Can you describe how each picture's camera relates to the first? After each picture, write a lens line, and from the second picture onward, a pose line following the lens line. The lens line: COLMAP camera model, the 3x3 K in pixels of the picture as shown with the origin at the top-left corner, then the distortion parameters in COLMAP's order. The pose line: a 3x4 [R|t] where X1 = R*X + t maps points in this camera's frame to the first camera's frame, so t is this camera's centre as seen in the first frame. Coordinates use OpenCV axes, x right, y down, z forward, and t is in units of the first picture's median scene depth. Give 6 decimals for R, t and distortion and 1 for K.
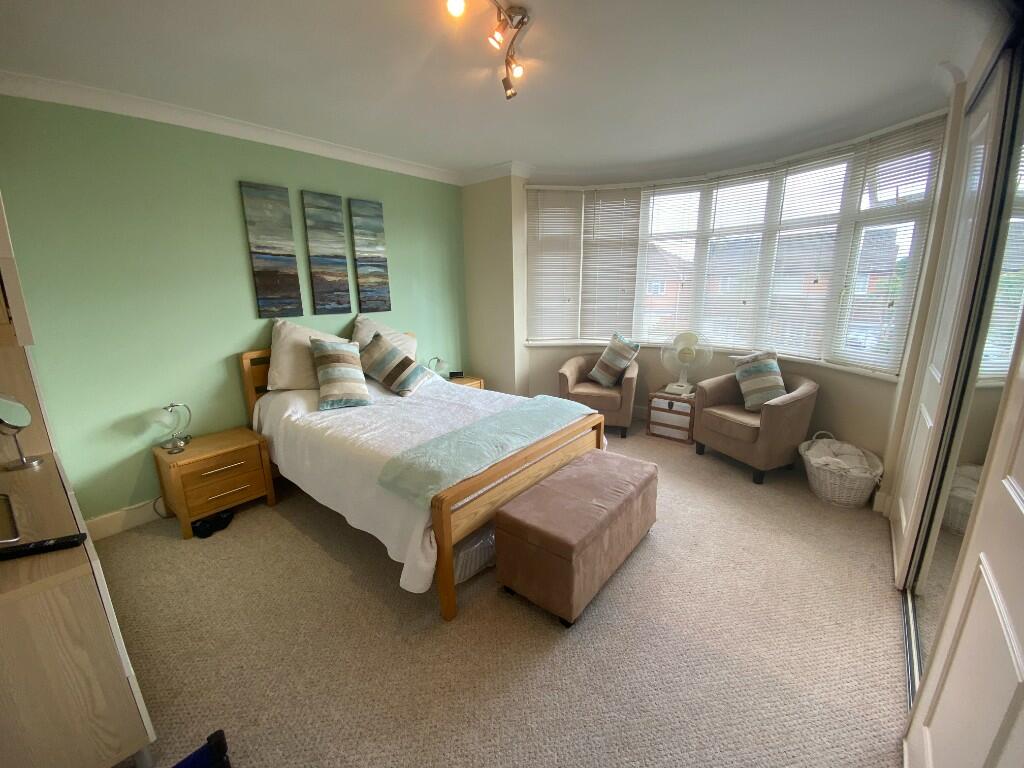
lens RADIAL K [[413.6, 0, 512.0], [0, 413.6, 384.0], [0, 0, 1]] dist [0.031780, -0.026988]
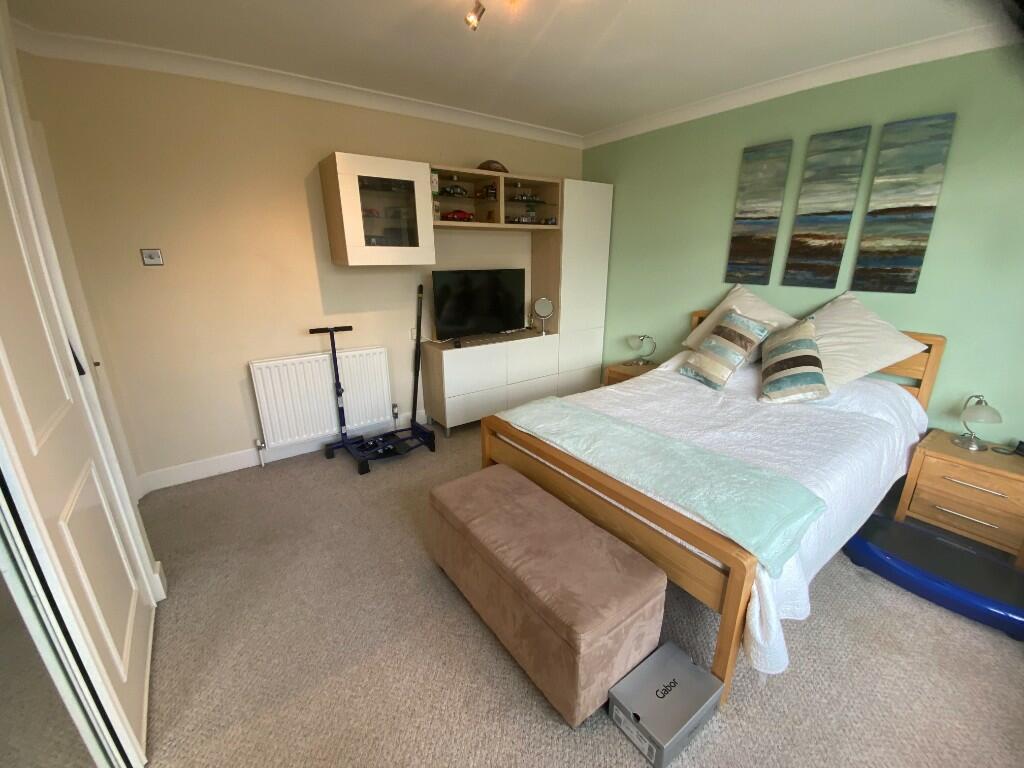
lens RADIAL K [[413.6, 0, 512.0], [0, 413.6, 384.0], [0, 0, 1]] dist [0.031780, -0.026988]
pose [[-0.245824, 0.305268, -0.919990, 0.569580], [-0.217842, 0.907436, 0.359310, -0.181014], [0.944518, 0.288740, -0.156570, 0.708198]]
